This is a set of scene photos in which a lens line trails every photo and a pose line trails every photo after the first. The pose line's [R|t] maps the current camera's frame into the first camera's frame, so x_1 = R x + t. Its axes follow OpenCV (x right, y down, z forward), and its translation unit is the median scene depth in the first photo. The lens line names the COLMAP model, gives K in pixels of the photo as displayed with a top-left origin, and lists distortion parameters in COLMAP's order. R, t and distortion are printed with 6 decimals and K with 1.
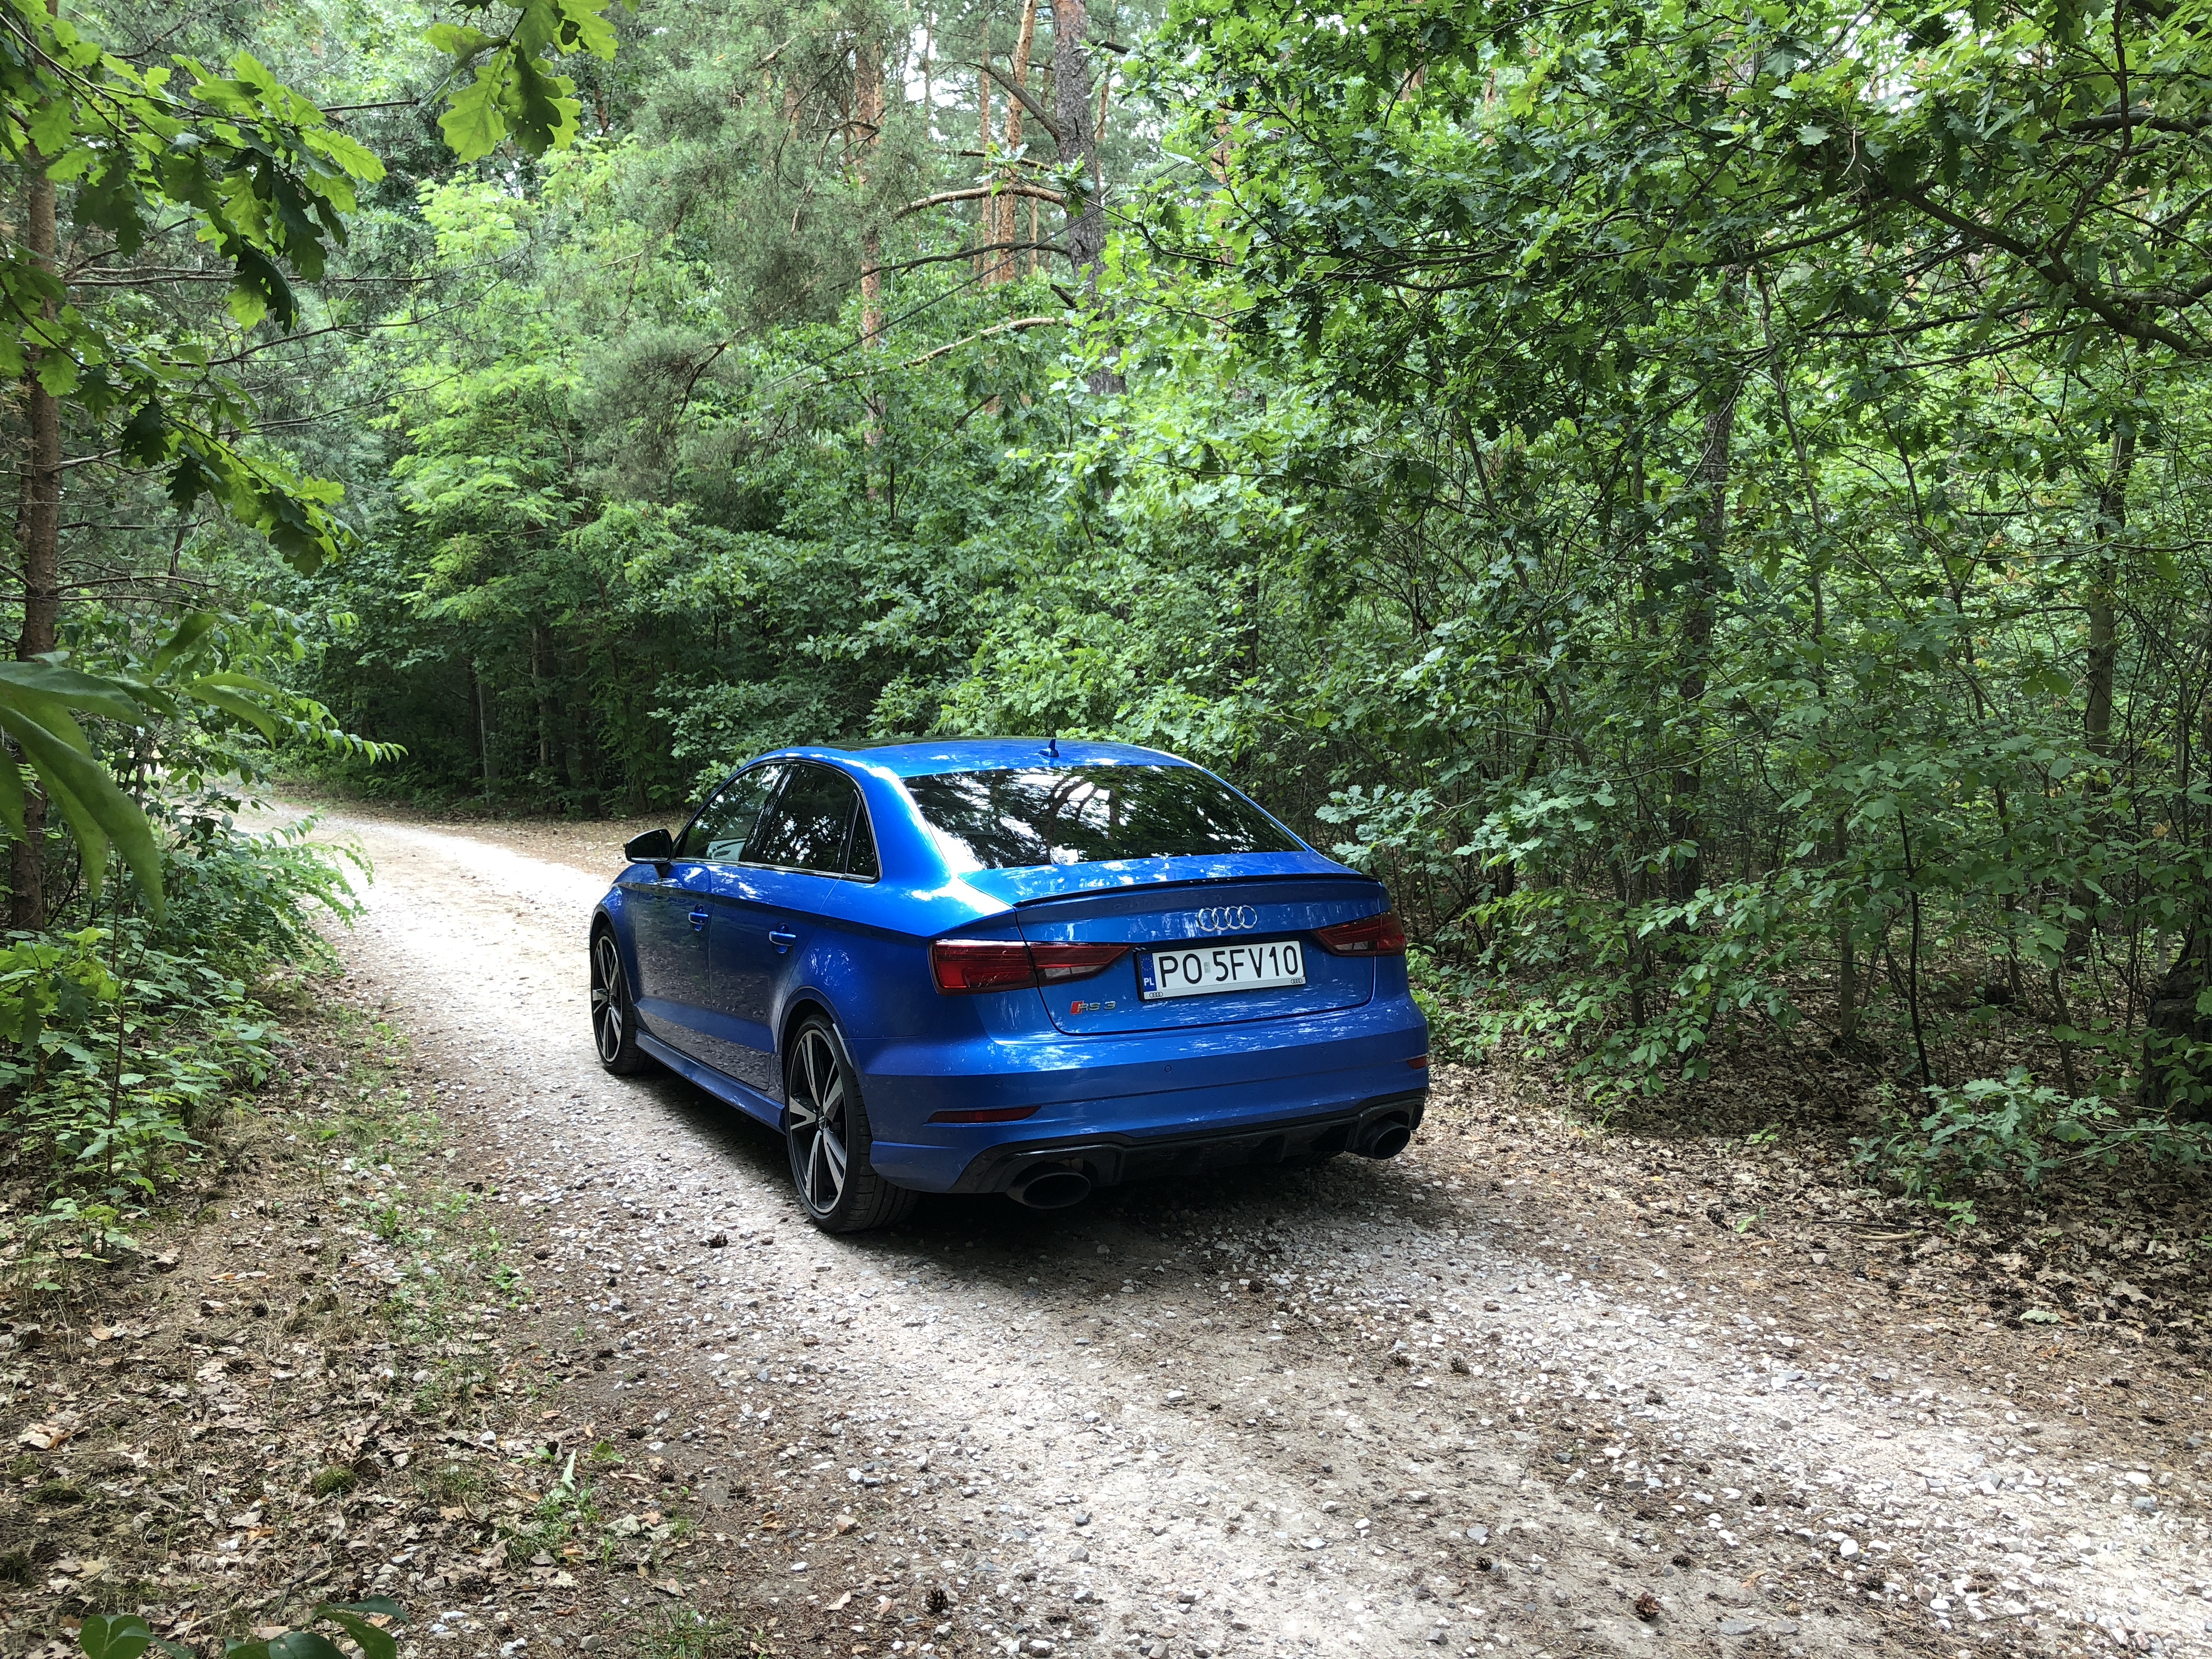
lens RADIAL K [[1802.6, 0, 1107.9], [0, 1802.6, 831.8], [0, 0, 1]] dist [0.008899, 0.000809]
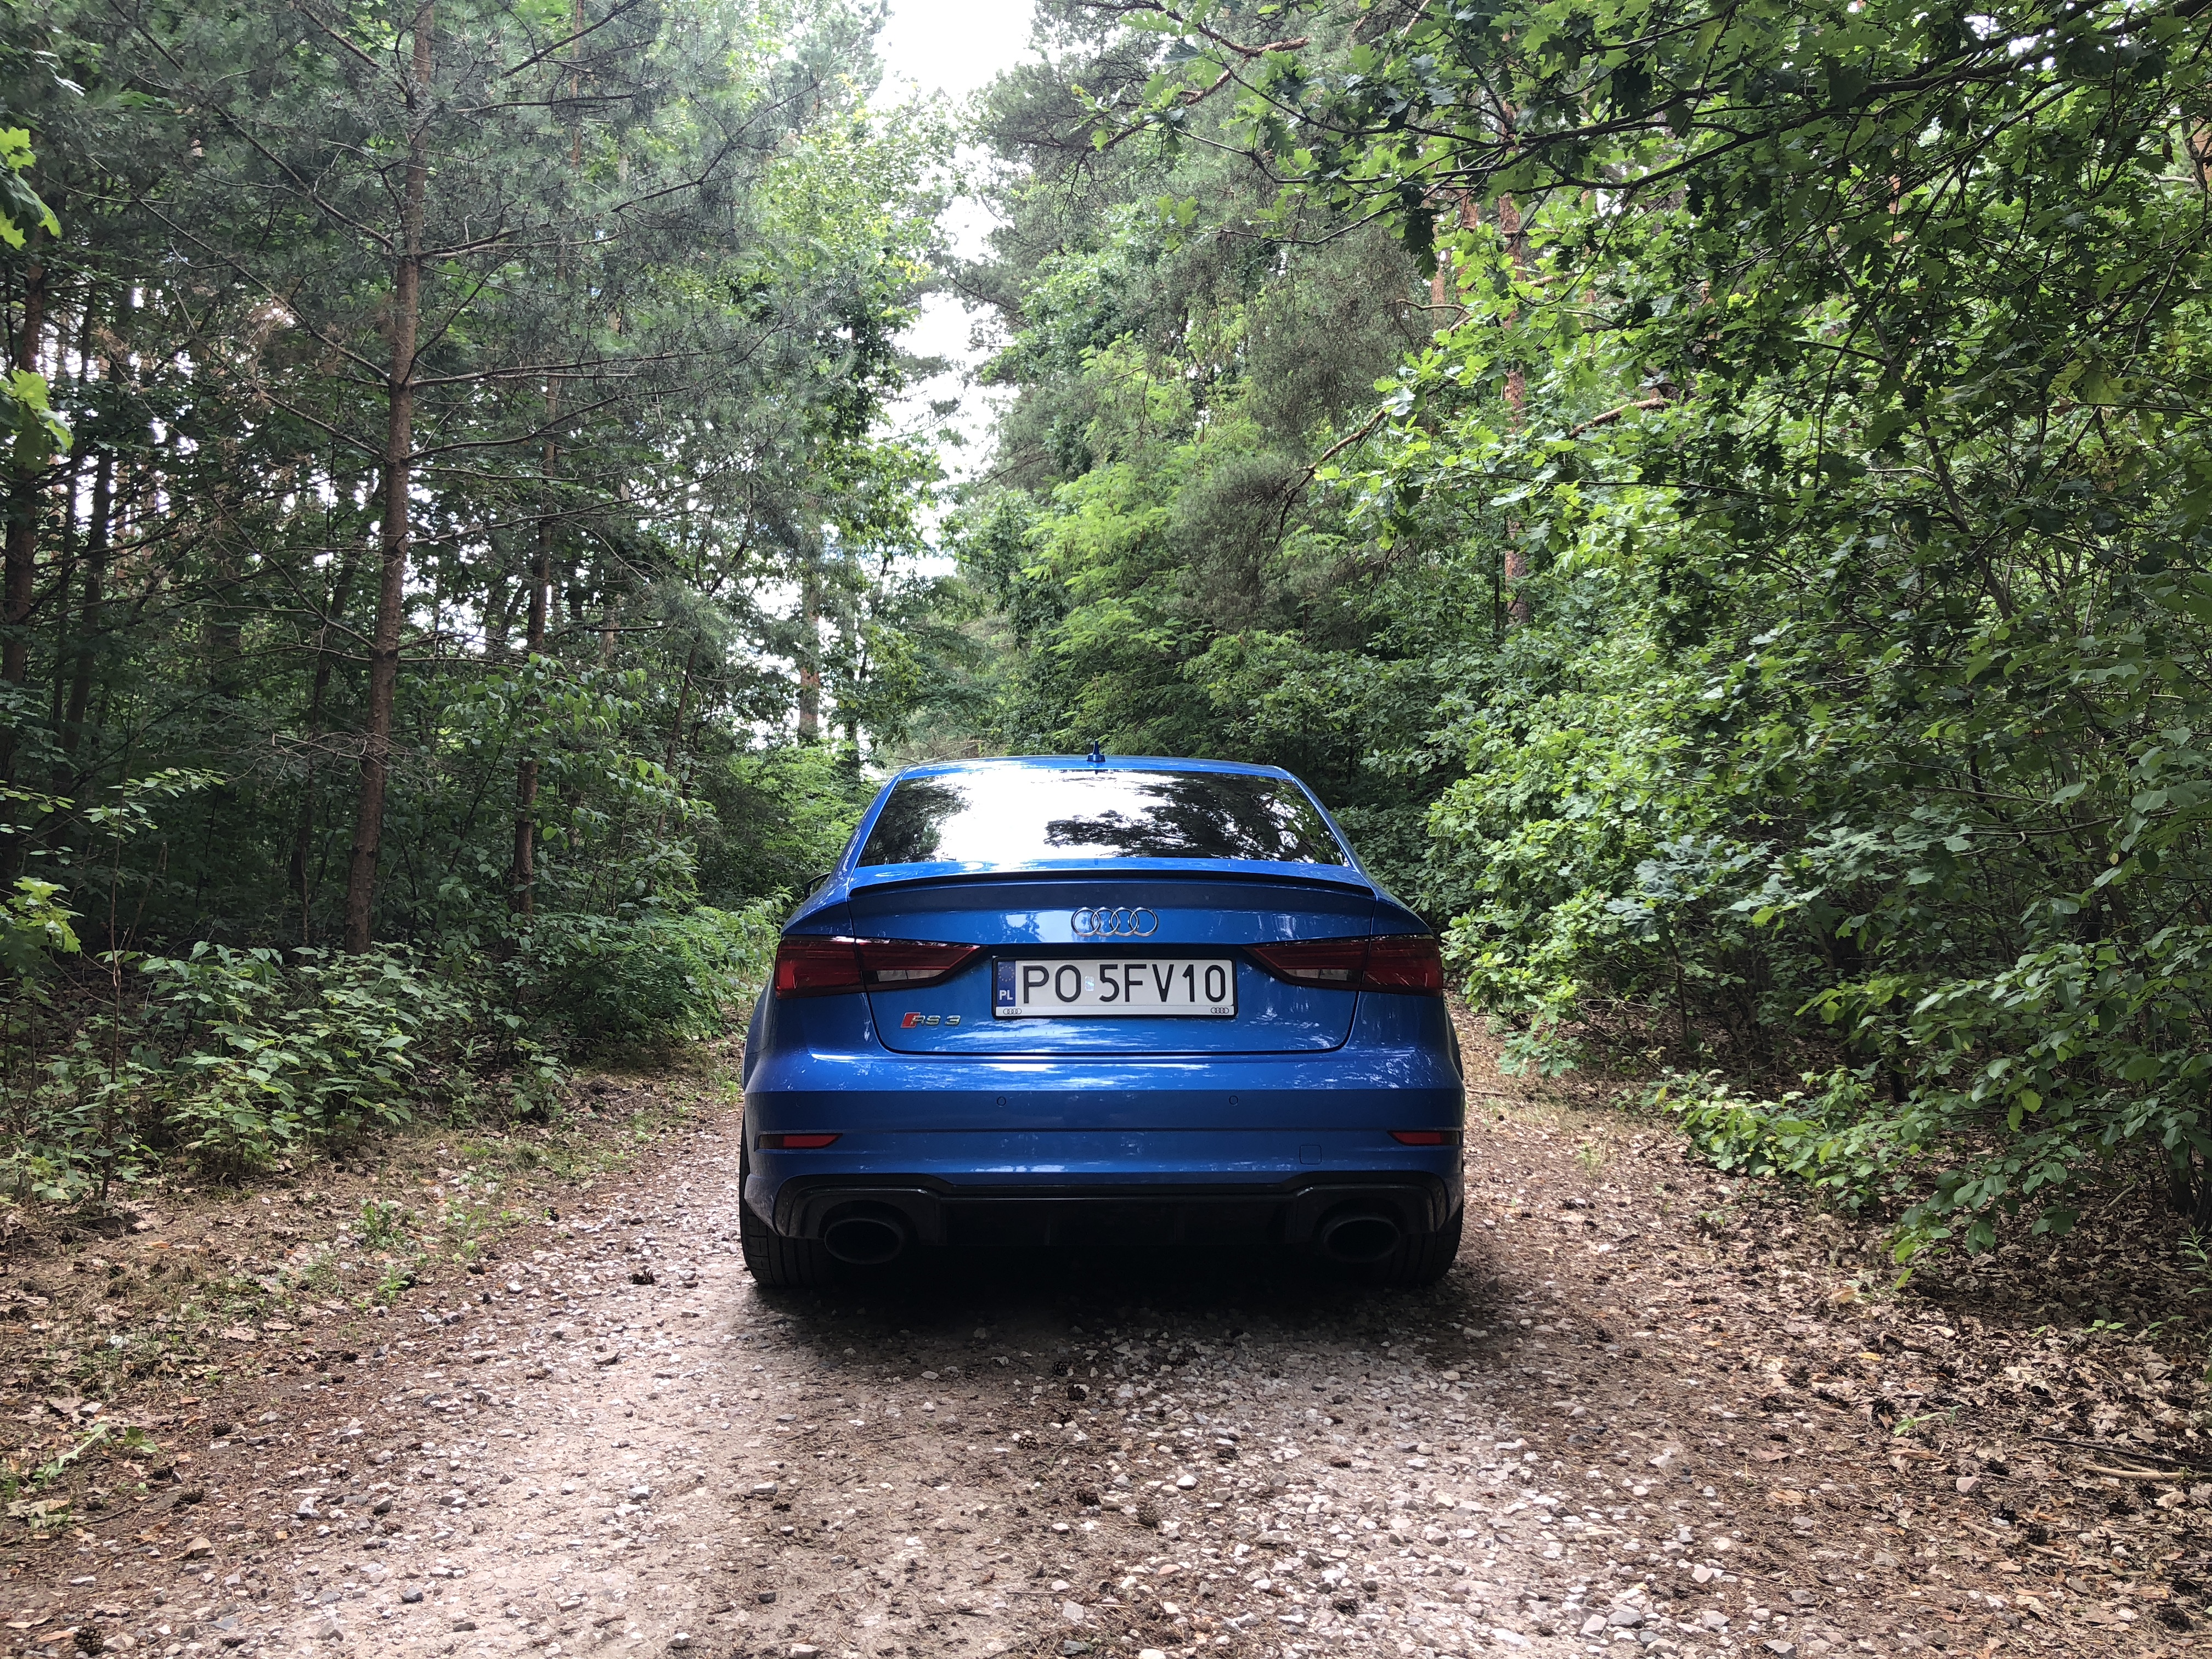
lens RADIAL K [[1802.6, 0, 1105.7], [0, 1802.6, 828.0], [0, 0, 1]] dist [0.008899, 0.000809]
pose [[0.895586, -0.006356, -0.444842, 0.415345], [-0.038410, 0.995060, -0.091547, 0.079208], [0.443227, 0.099075, 0.890918, 0.284668]]
